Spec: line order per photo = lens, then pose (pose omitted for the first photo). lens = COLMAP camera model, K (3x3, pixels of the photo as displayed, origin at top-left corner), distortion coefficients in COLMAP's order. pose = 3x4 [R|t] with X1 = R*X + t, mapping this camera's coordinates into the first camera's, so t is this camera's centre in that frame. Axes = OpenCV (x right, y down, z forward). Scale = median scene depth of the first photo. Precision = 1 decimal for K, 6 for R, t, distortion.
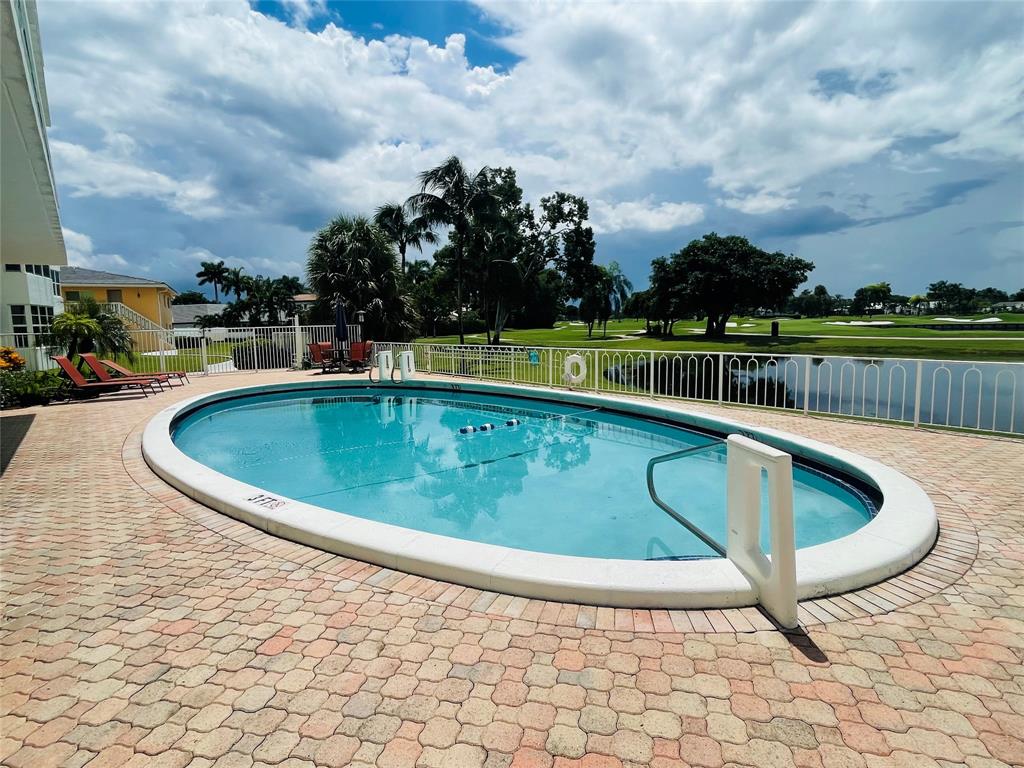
lens RADIAL K [[555.4, 0, 512.8], [0, 555.4, 383.0], [0, 0, 1]] dist [-0.002745, -0.000693]
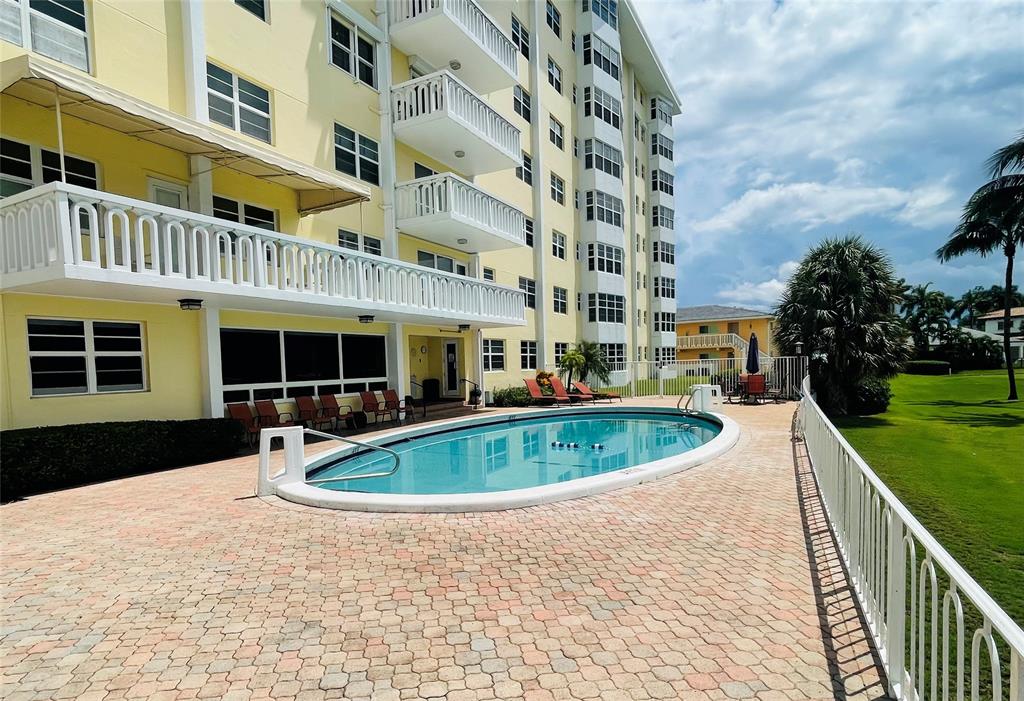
lens RADIAL K [[623.6, 0, 512.4], [0, 623.6, 352.4], [0, 0, 1]] dist [0.047003, 0.002265]
pose [[0.379898, 0.000195, -0.925029, 0.115041], [-0.087342, 0.995540, -0.035661, -0.006535], [0.920896, 0.094341, 0.378220, 0.029862]]
